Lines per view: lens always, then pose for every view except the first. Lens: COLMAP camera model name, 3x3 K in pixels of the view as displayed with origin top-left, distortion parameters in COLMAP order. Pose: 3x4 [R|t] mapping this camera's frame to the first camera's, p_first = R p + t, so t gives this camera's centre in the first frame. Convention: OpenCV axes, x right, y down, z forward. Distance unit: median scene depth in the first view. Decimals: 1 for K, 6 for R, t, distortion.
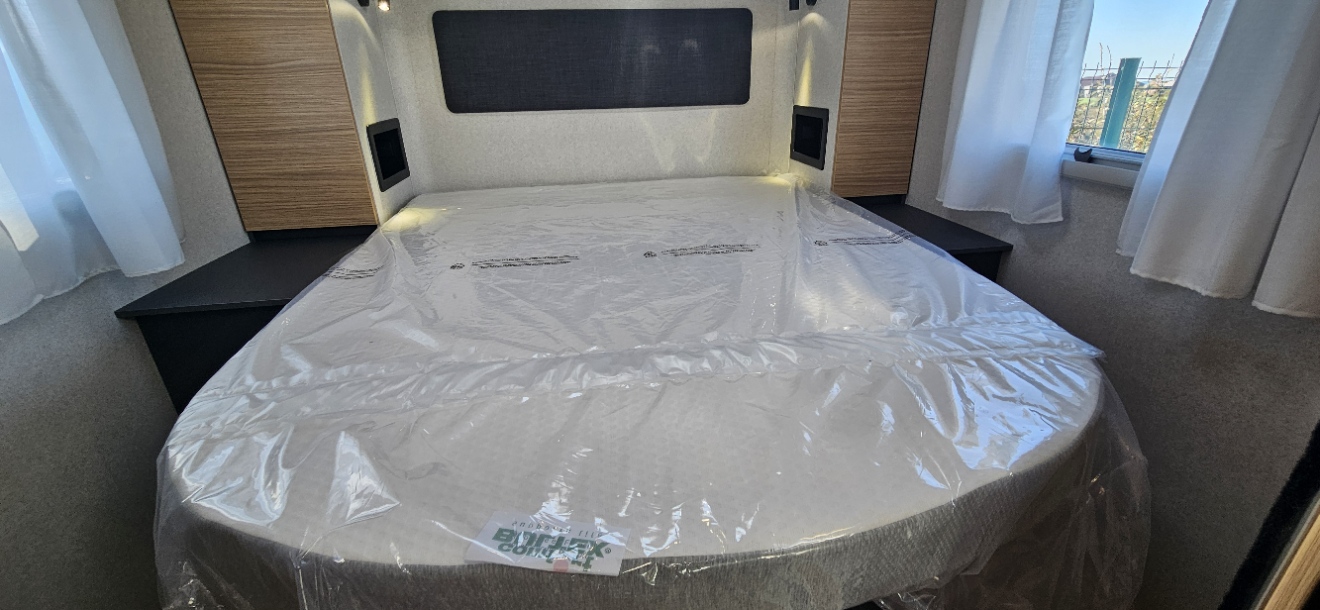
lens RADIAL K [[540.6, 0, 666.3], [0, 540.6, 308.3], [0, 0, 1]] dist [0.000796, 0.001282]
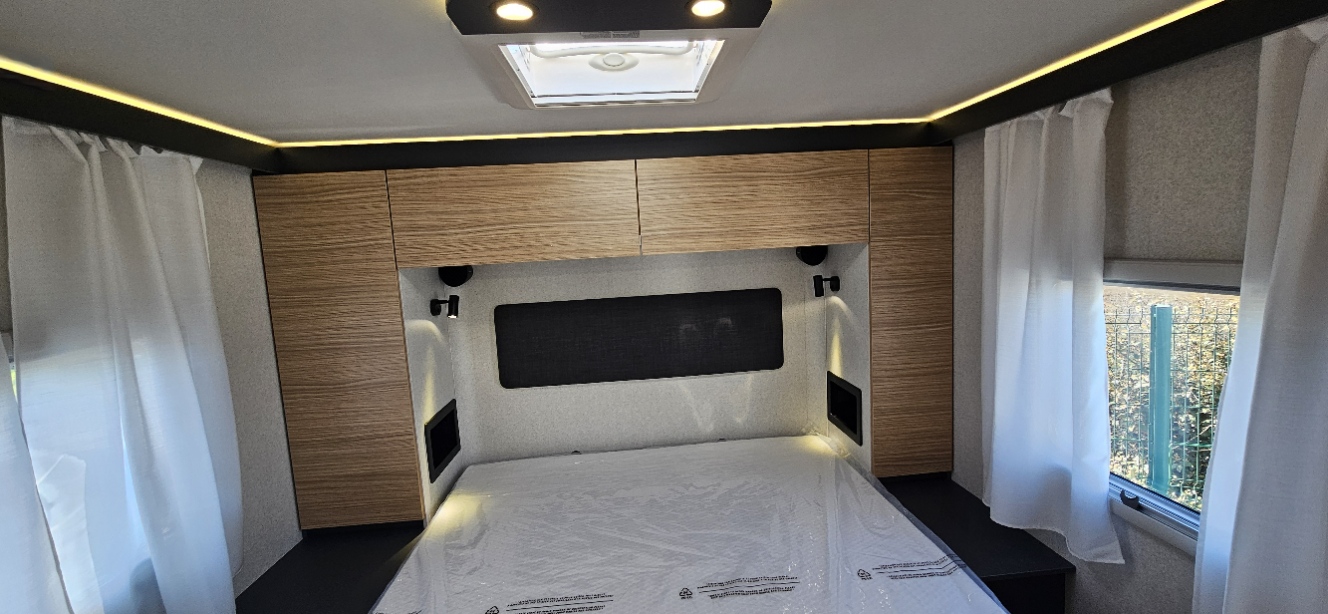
lens RADIAL K [[543.9, 0, 672.7], [0, 543.9, 310.9], [0, 0, 1]] dist [0.000796, 0.001282]
pose [[0.997227, -0.024337, -0.070327, 0.020347], [0.003790, 0.960399, -0.278604, -0.239706], [0.074322, 0.277565, 0.957828, -0.064011]]
